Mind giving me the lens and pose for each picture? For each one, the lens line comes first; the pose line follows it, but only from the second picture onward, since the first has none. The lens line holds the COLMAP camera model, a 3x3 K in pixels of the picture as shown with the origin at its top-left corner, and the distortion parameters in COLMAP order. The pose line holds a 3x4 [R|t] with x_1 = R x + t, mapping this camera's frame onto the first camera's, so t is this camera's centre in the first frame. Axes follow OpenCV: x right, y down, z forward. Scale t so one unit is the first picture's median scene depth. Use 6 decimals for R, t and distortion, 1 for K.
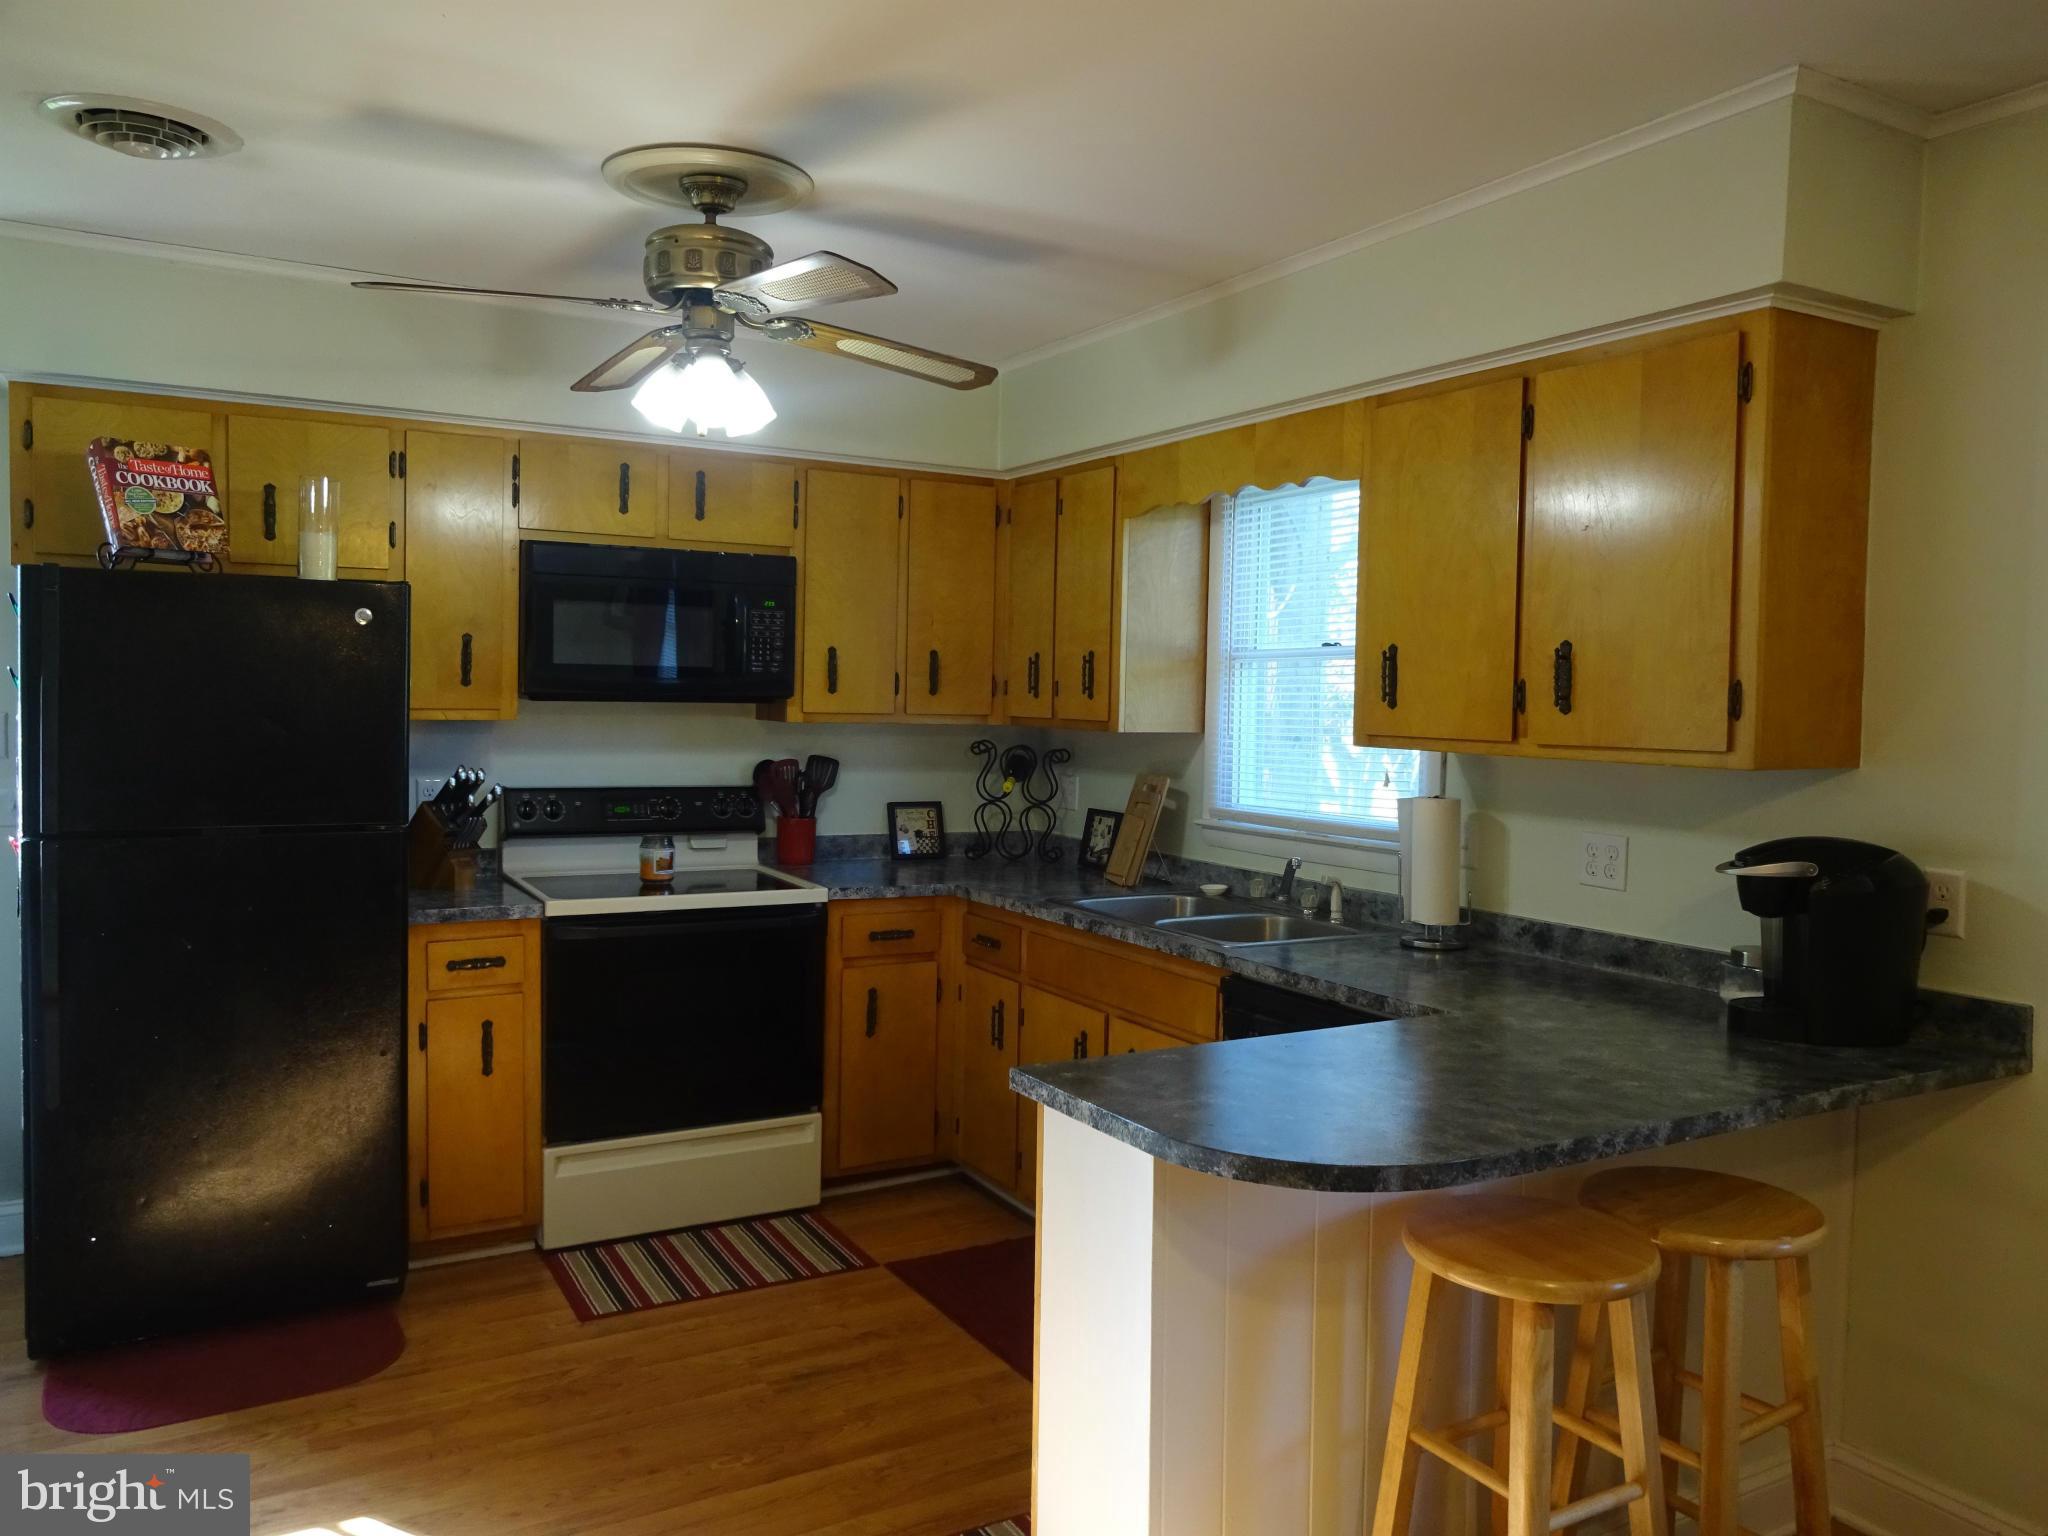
lens RADIAL K [[1516.9, 0, 1026.9], [0, 1516.9, 752.9], [0, 0, 1]] dist [-0.001601, -0.010768]
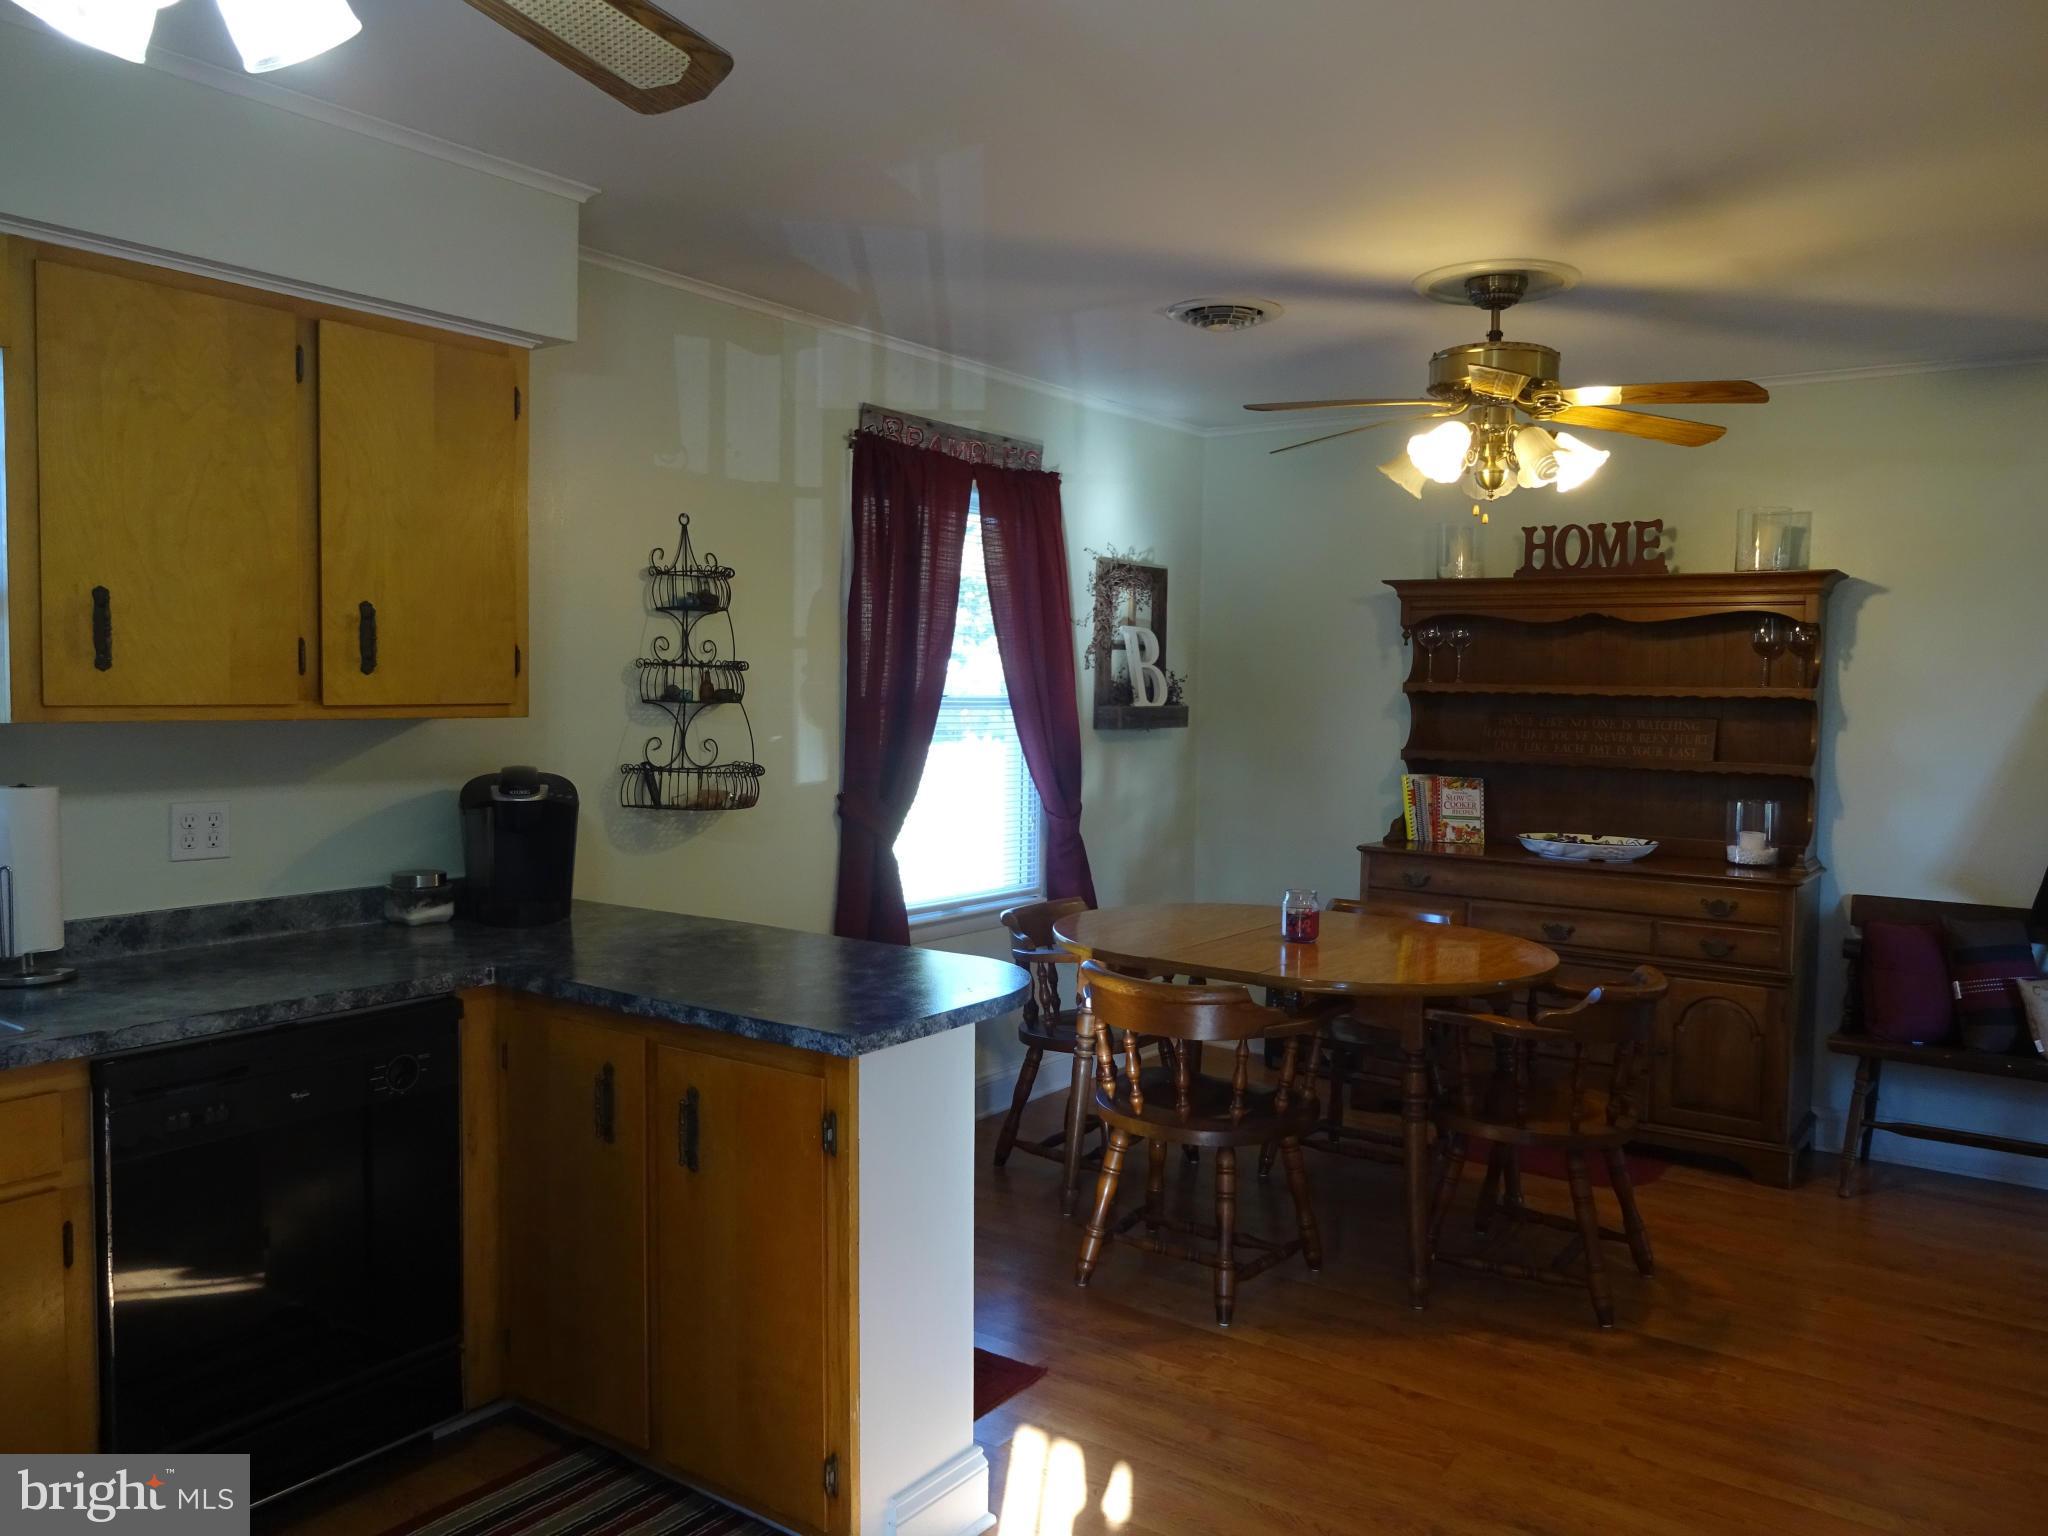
lens RADIAL K [[1516.9, 0, 1024.6], [0, 1516.9, 751.9], [0, 0, 1]] dist [-0.001601, -0.010768]
pose [[-0.407356, -0.059330, 0.911340, -0.647388], [0.022918, 0.996909, 0.075144, -0.034309], [-0.912982, 0.051497, -0.404737, 0.877102]]
